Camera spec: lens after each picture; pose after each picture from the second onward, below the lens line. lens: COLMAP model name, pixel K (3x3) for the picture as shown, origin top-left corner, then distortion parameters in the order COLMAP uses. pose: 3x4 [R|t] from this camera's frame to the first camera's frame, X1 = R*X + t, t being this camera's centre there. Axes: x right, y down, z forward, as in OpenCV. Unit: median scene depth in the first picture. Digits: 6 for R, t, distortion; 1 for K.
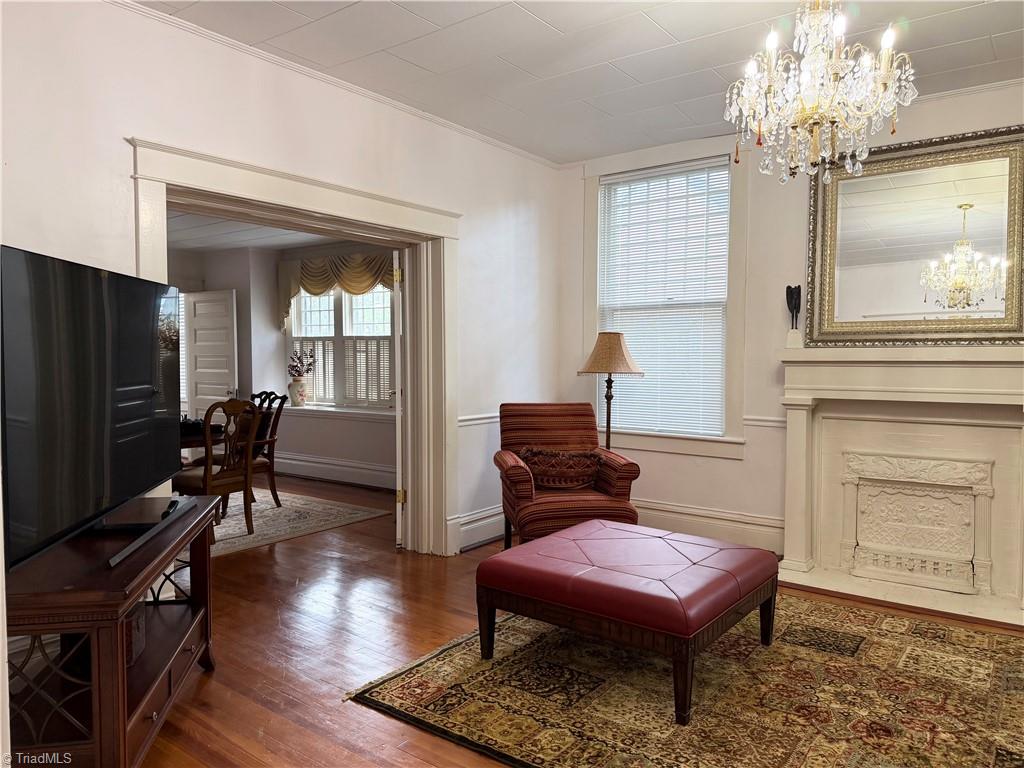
lens RADIAL K [[731.8, 0, 514.1], [0, 731.8, 386.8], [0, 0, 1]] dist [0.120910, -0.192688]
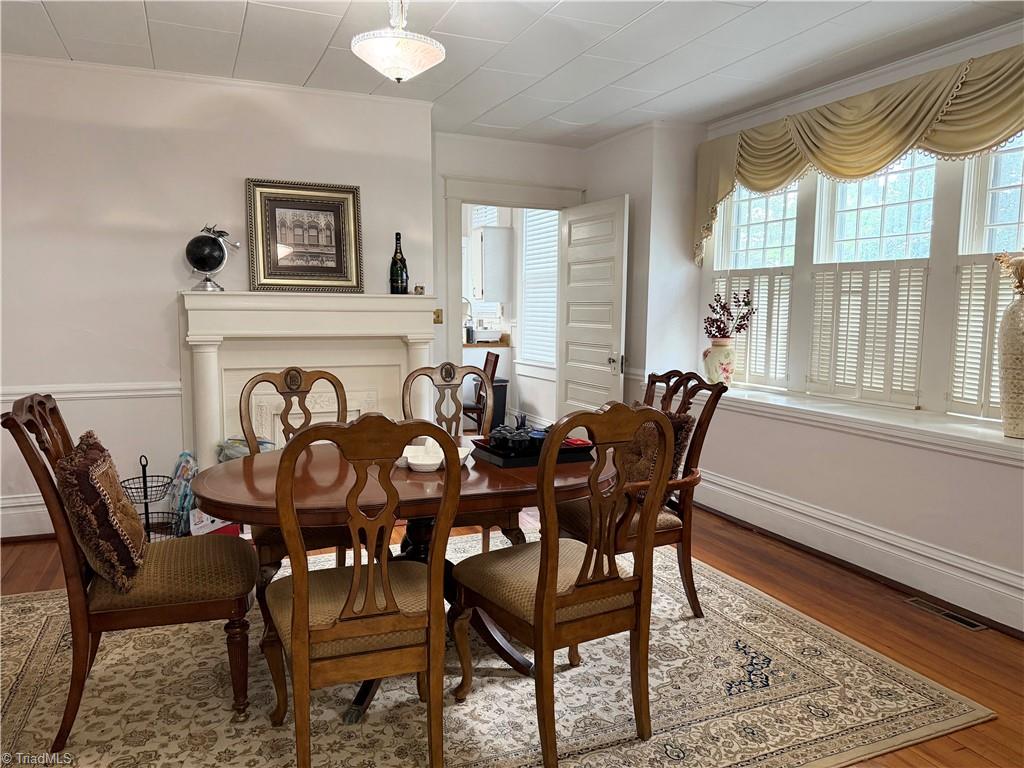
lens RADIAL K [[731.8, 0, 514.1], [0, 731.8, 386.8], [0, 0, 1]] dist [0.120910, -0.192688]
pose [[0.875571, 0.059902, -0.479361, -0.157052], [-0.030870, 0.997192, 0.068226, -0.010420], [0.482102, -0.044939, 0.874962, 0.416524]]
